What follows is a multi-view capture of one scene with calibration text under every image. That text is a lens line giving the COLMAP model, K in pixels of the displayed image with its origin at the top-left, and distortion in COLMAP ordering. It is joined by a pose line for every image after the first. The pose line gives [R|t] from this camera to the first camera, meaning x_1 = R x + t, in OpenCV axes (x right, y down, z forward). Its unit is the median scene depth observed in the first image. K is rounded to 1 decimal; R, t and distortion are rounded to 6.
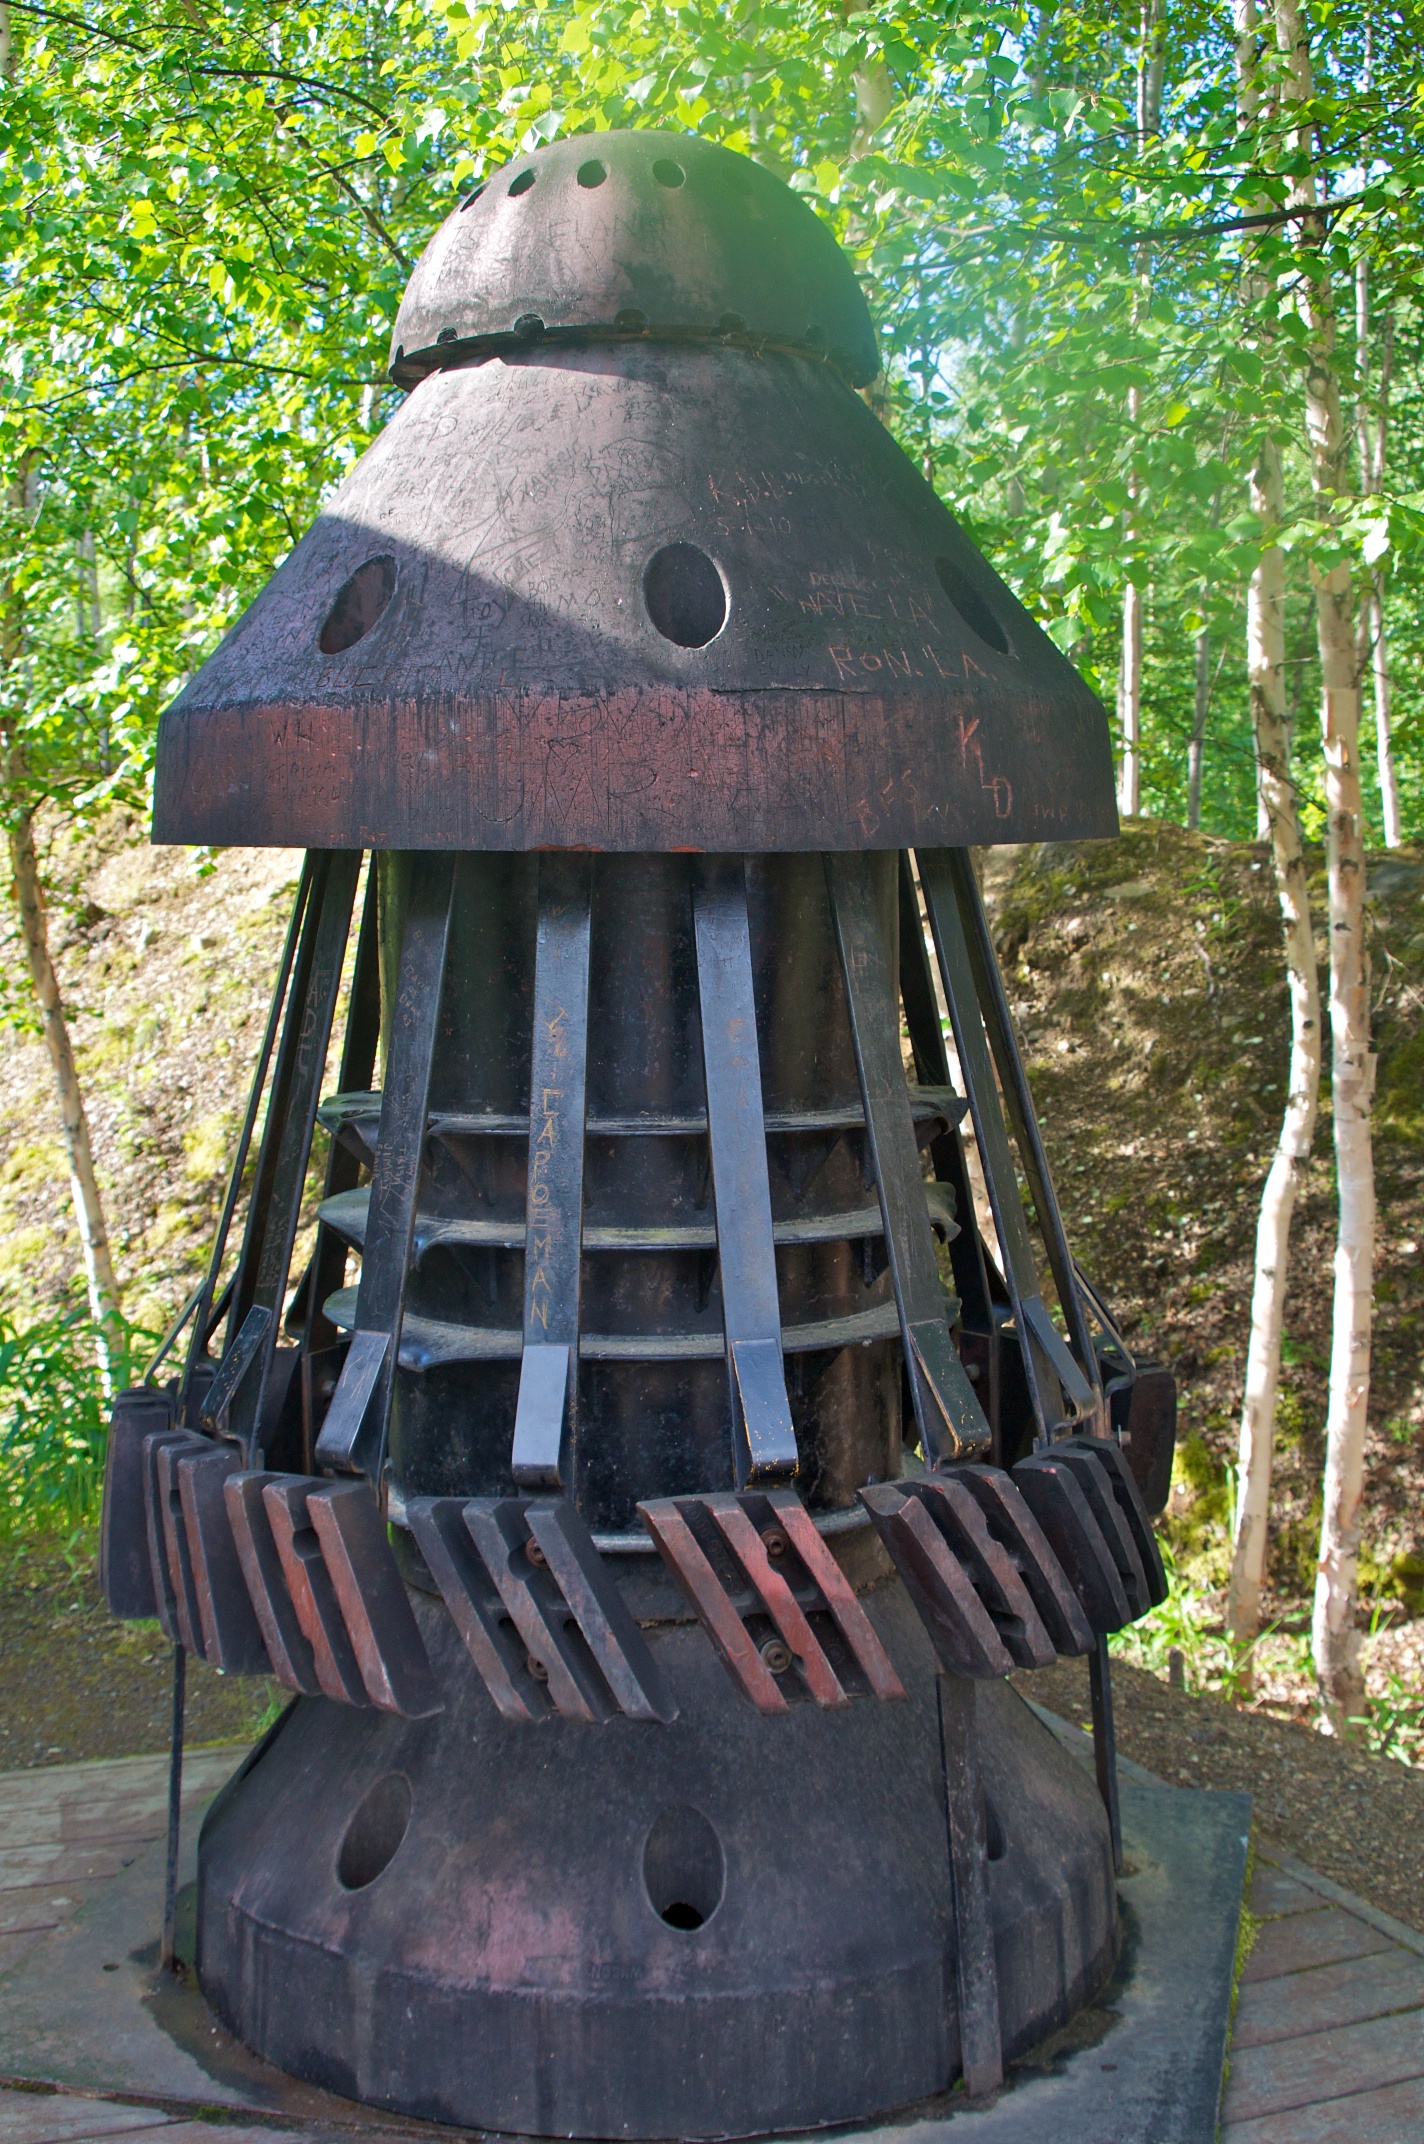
lens RADIAL K [[2614.3, 0, 705.0], [0, 2614.3, 1077.4], [0, 0, 1]] dist [-0.066626, 0.000000]
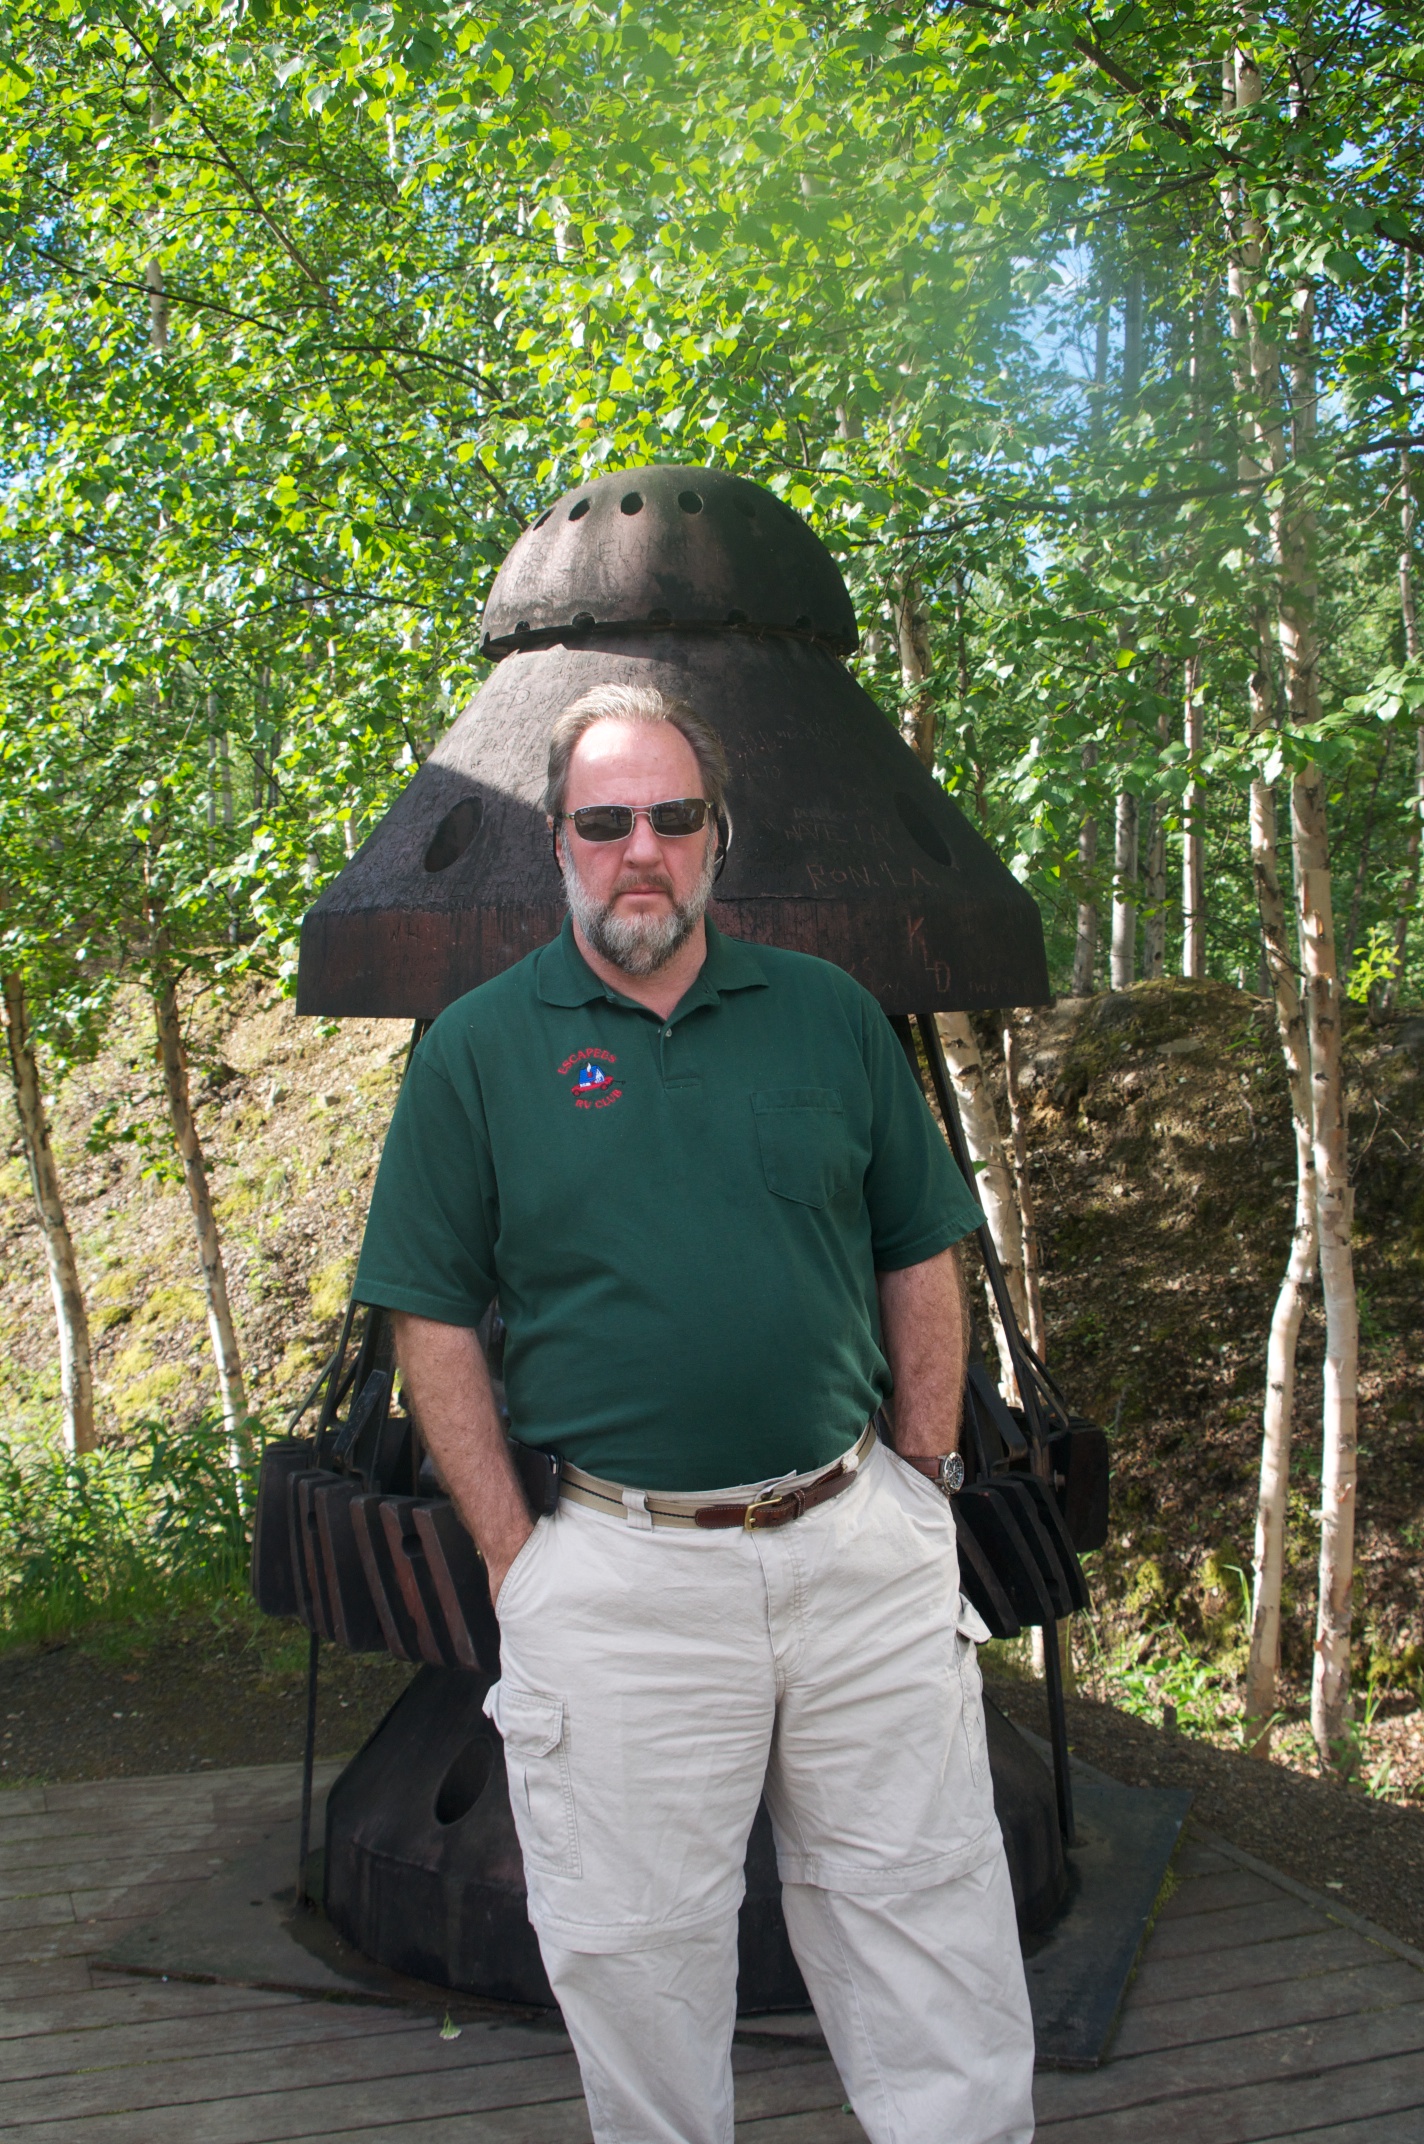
lens RADIAL K [[2614.3, 0, 716.3], [0, 2614.3, 1068.0], [0, 0, 1]] dist [-0.066626, 0.000000]
pose [[0.999139, -0.005563, -0.041106, 0.025086], [0.002917, 0.997936, -0.064144, 0.010338], [0.041378, 0.063969, 0.997094, -0.143468]]
